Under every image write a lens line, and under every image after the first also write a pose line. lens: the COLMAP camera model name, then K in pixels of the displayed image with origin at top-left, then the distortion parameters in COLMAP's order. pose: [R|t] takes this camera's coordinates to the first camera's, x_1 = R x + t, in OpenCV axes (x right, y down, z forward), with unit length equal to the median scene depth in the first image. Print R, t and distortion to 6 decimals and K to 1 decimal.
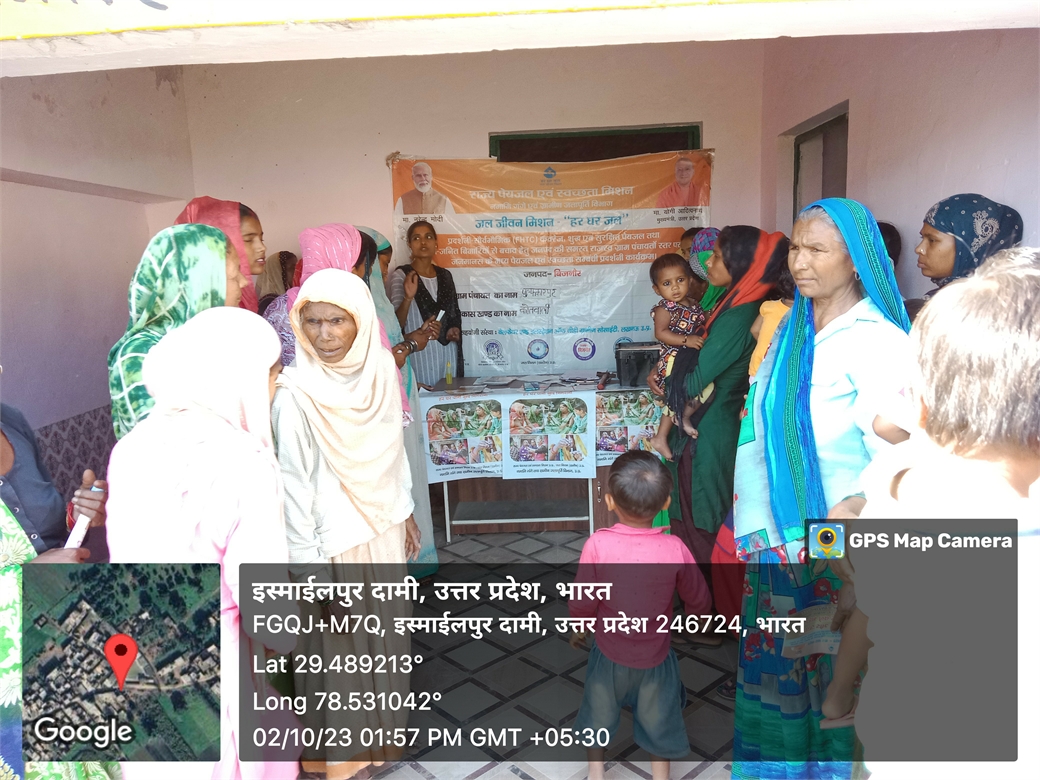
lens RADIAL K [[770.2, 0, 515.2], [0, 770.2, 397.6], [0, 0, 1]] dist [-0.026225, 0.008398]
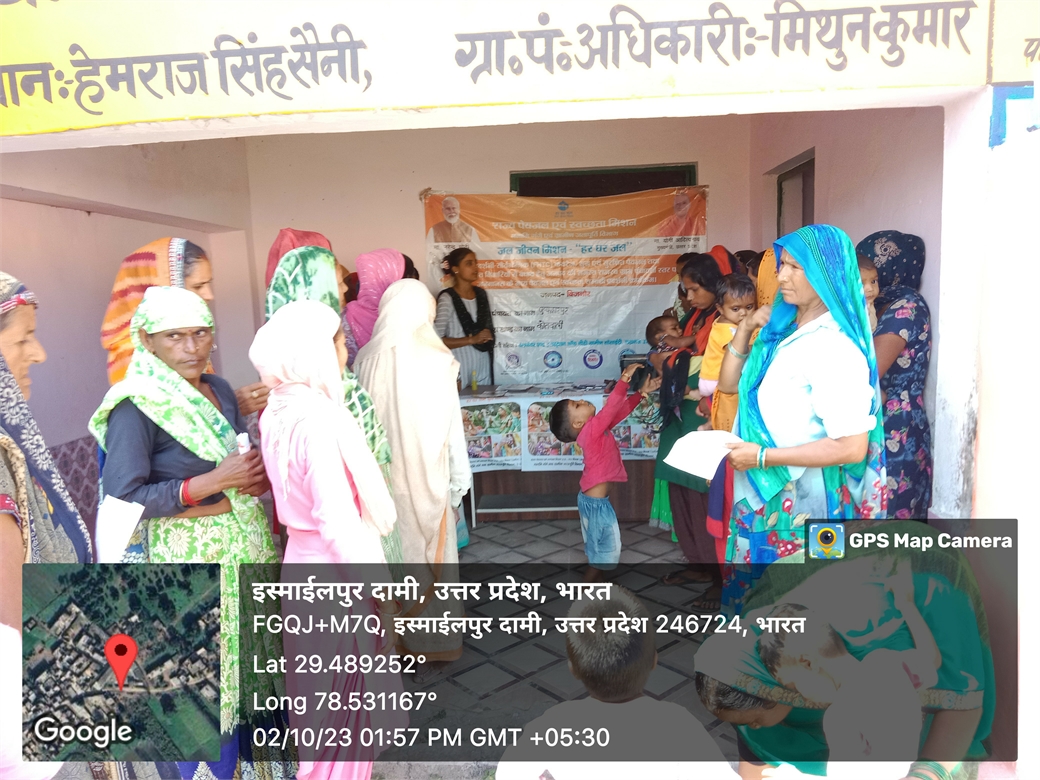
lens RADIAL K [[772.9, 0, 521.3], [0, 772.9, 391.1], [0, 0, 1]] dist [0.003630, -0.003519]
pose [[0.999938, 0.003563, -0.010517, -0.004886], [-0.004007, 0.999091, -0.042430, 0.034055], [0.010356, 0.042470, 0.999044, -0.151687]]
